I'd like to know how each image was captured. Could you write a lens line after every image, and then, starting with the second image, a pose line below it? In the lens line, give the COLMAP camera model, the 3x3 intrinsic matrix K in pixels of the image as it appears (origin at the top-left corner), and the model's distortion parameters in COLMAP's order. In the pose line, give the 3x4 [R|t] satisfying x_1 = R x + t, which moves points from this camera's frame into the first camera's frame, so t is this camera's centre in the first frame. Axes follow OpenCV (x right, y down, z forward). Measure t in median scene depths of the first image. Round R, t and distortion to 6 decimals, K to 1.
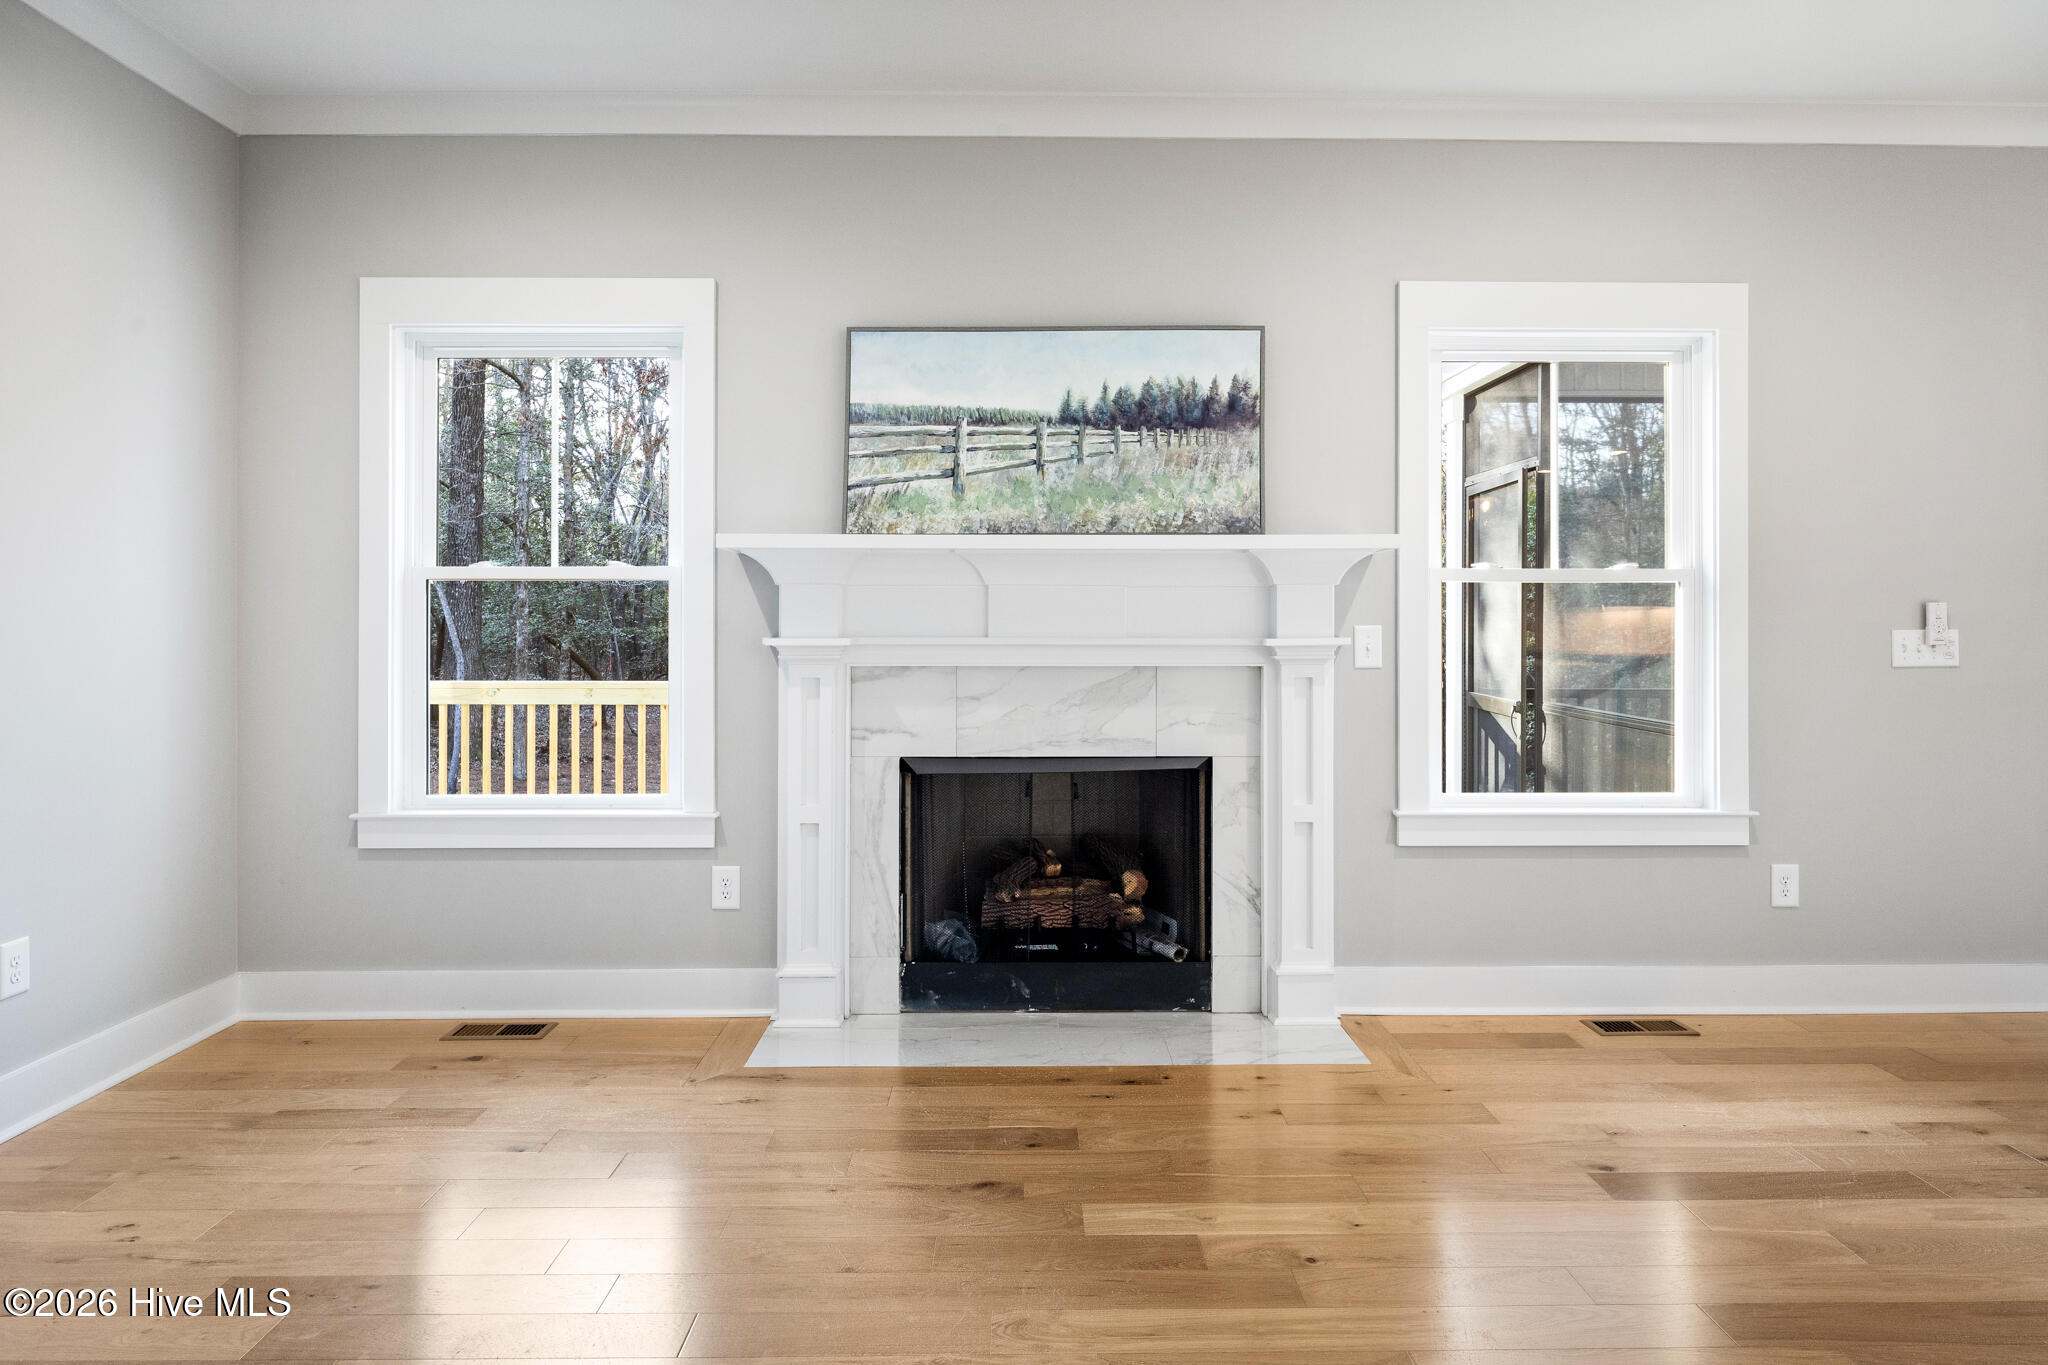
lens RADIAL K [[1205.7, 0, 1027.3], [0, 1205.7, 628.1], [0, 0, 1]] dist [-0.000322, -0.000128]
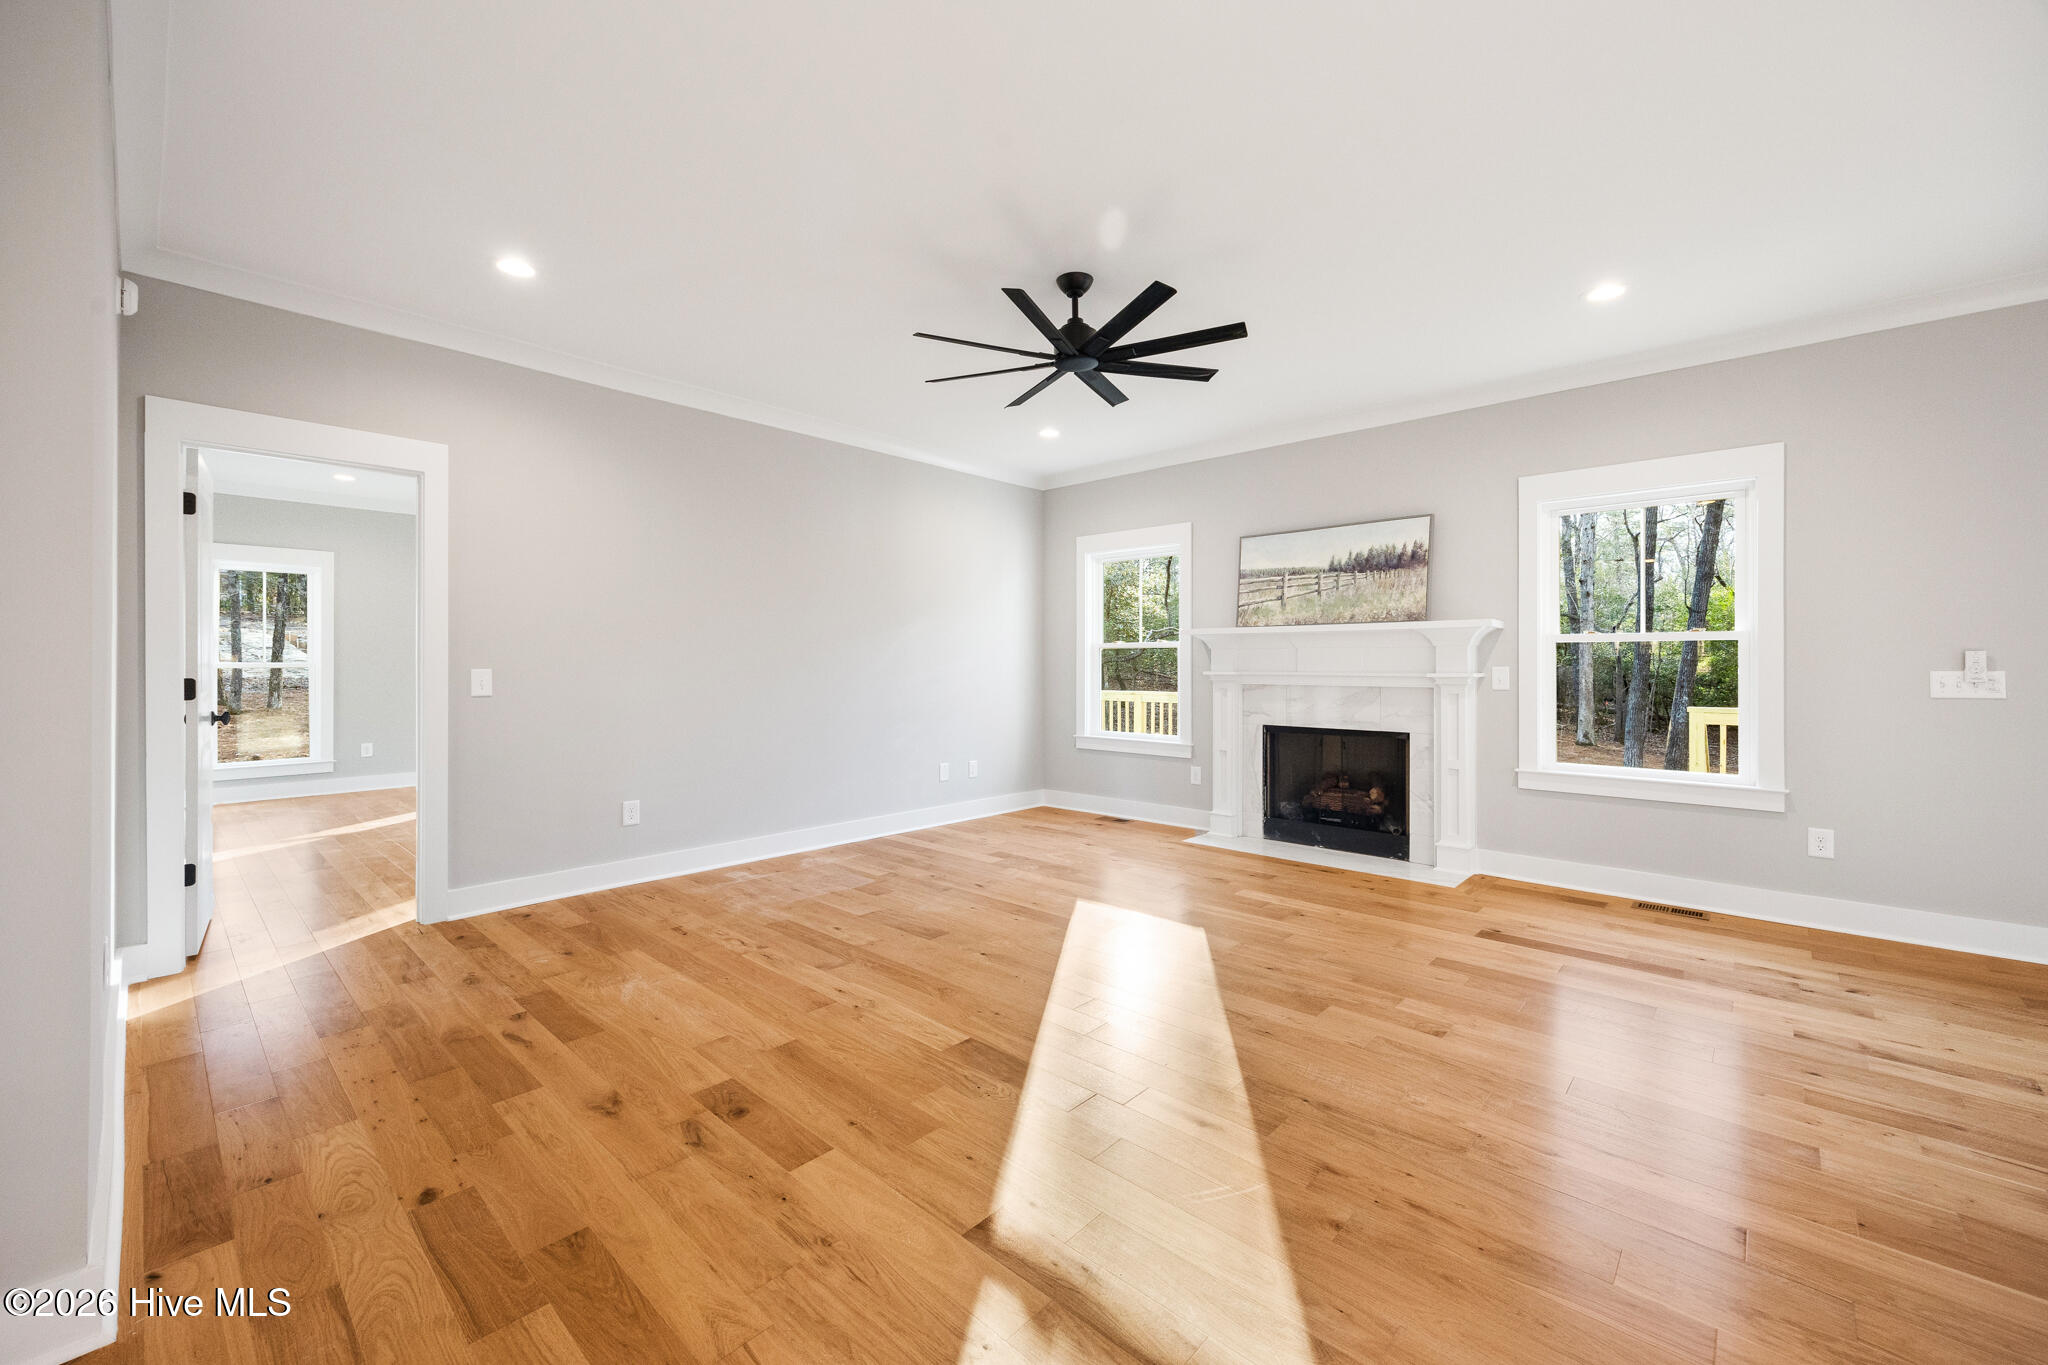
lens RADIAL K [[806.0, 0, 1026.8], [0, 806.0, 668.6], [0, 0, 1]] dist [0.000105, 0.000008]
pose [[0.728276, 0.003912, -0.685273, 0.614058], [-0.002378, 0.999992, 0.003181, -0.001798], [0.685280, -0.000687, 0.728279, -0.404083]]
